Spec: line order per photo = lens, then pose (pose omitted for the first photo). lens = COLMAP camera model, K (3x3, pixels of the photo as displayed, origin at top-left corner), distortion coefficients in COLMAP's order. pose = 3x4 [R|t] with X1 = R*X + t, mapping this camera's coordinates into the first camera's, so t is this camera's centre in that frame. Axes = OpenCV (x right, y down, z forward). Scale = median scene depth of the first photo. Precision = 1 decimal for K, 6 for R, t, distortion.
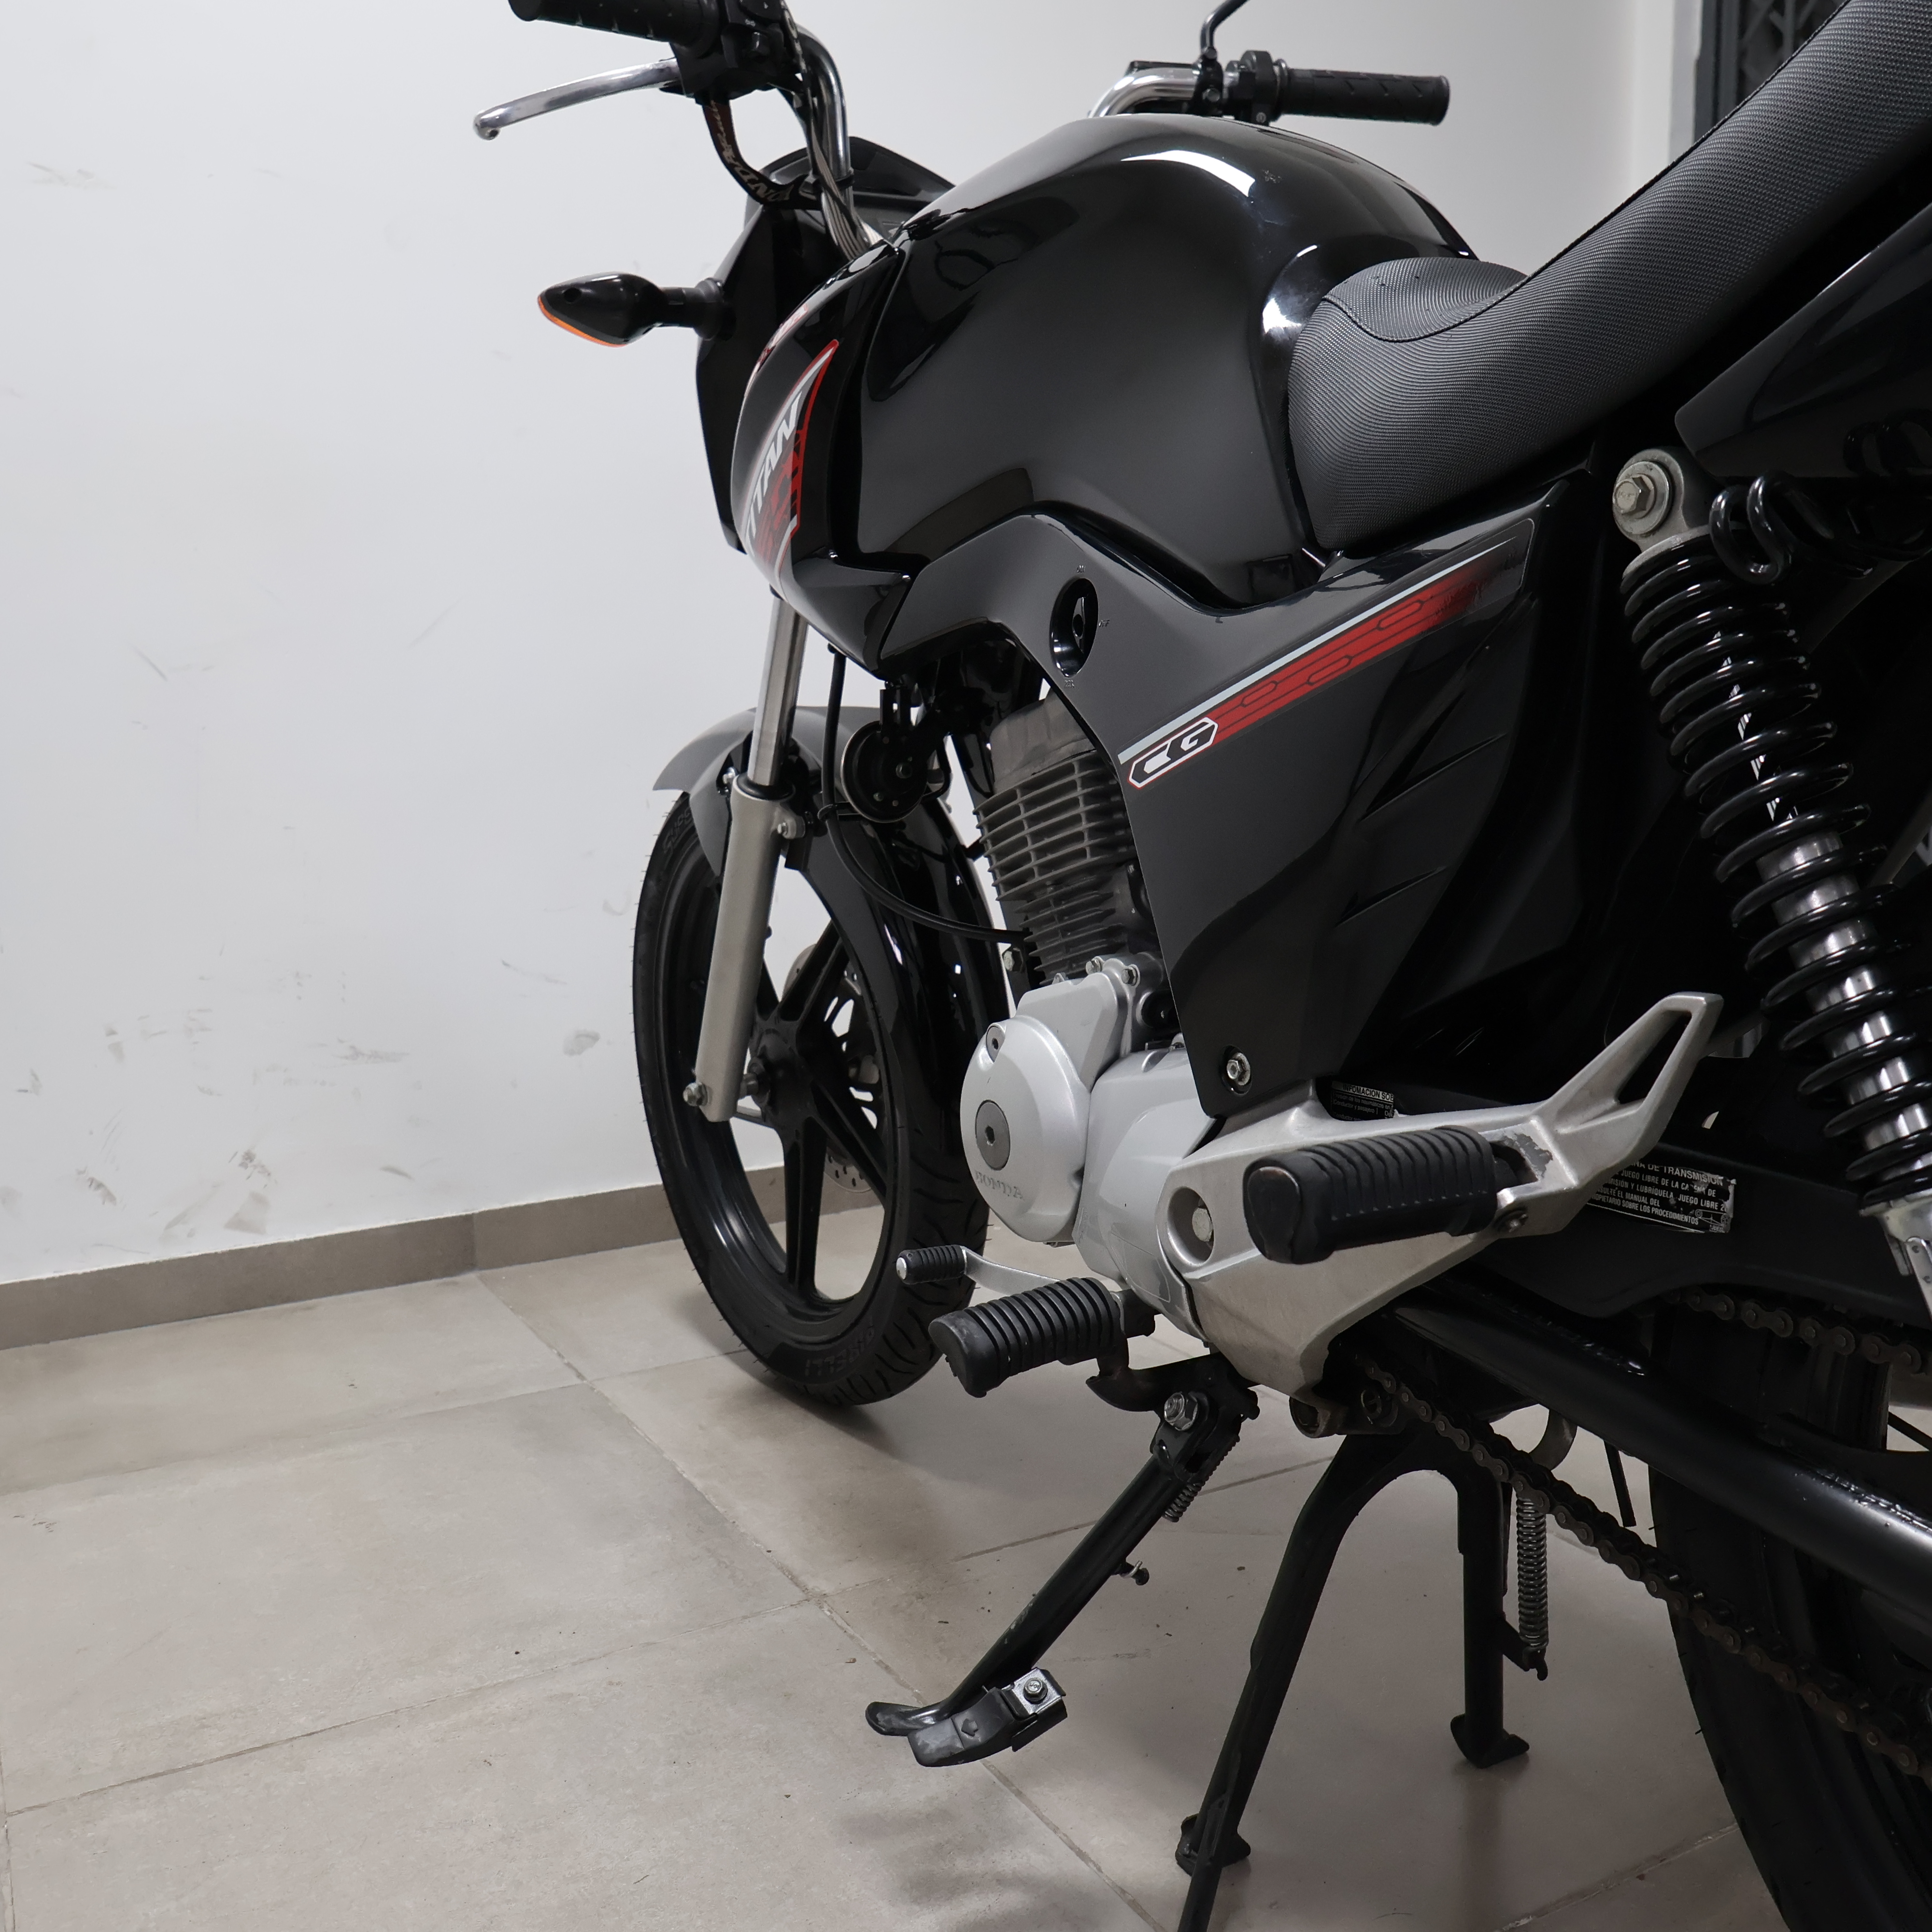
lens RADIAL K [[1879.6, 0, 955.2], [0, 1879.6, 961.6], [0, 0, 1]] dist [0.000541, 0.000000]
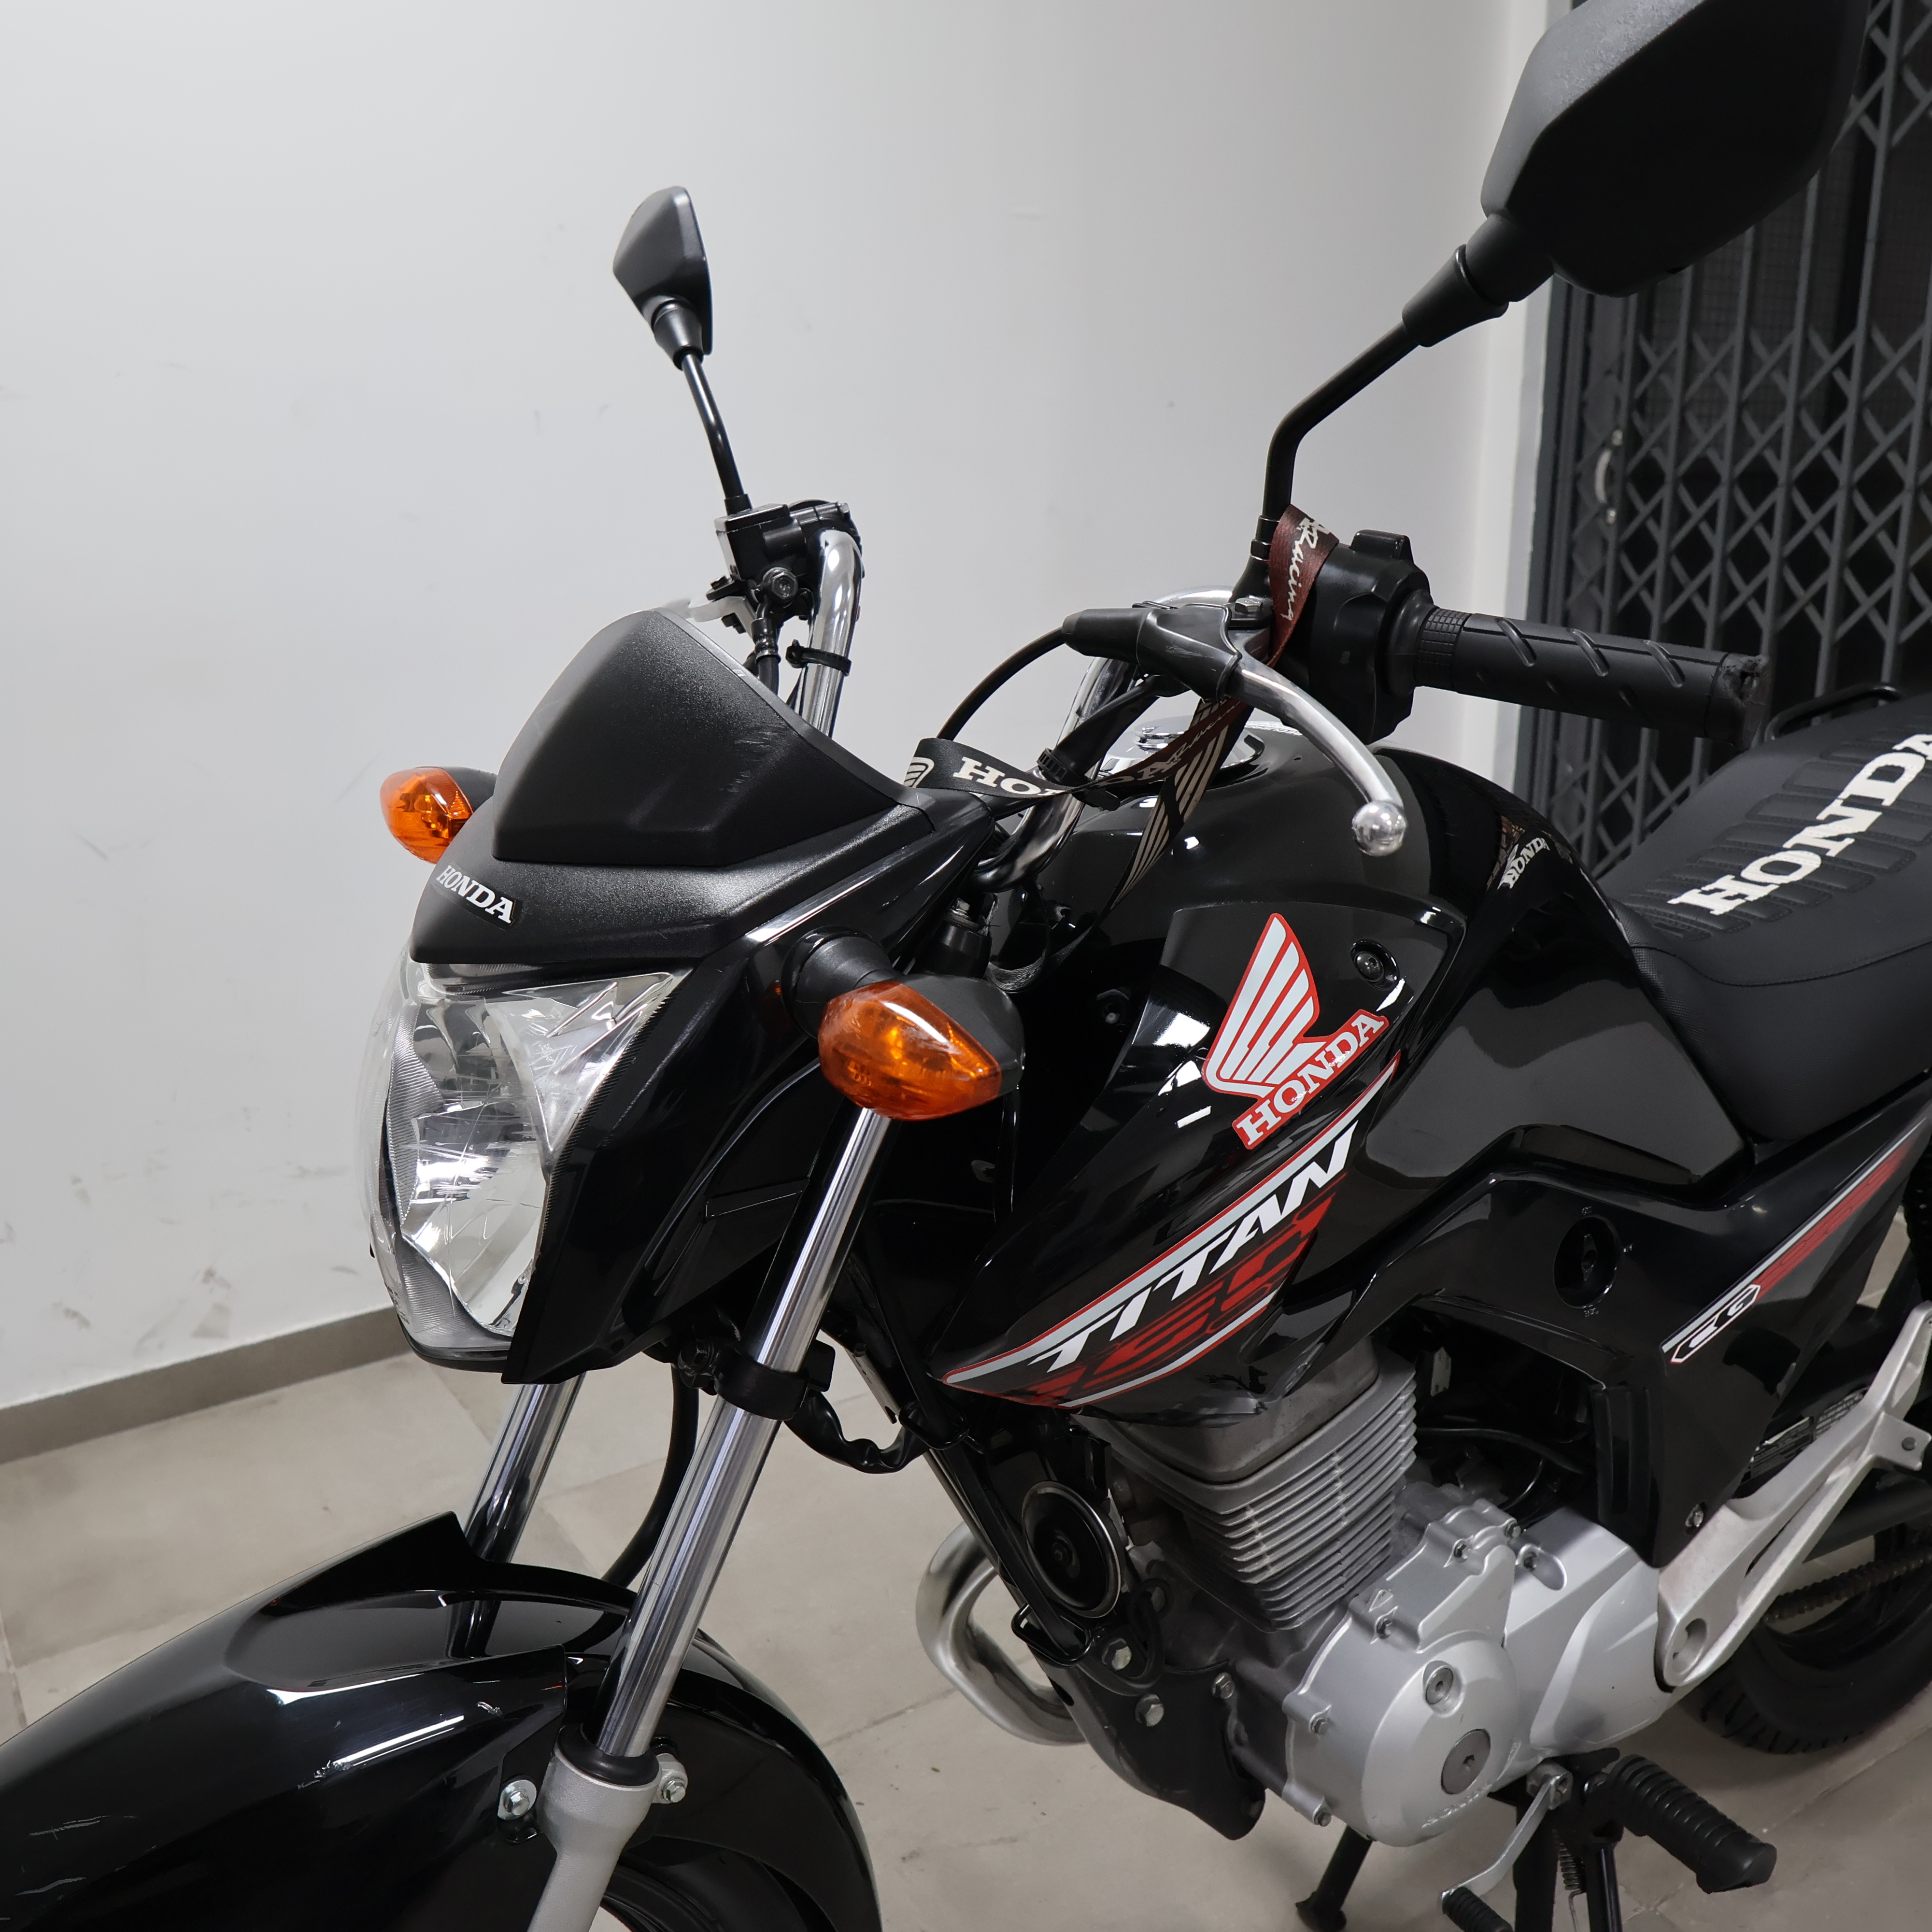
lens RADIAL K [[1879.6, 0, 965.9], [0, 1879.6, 949.6], [0, 0, 1]] dist [0.000541, 0.000000]
pose [[0.997638, -0.013586, 0.067334, -0.007781], [0.003689, 0.989429, 0.144974, -0.248276], [-0.068592, -0.144383, 0.987142, -0.087284]]
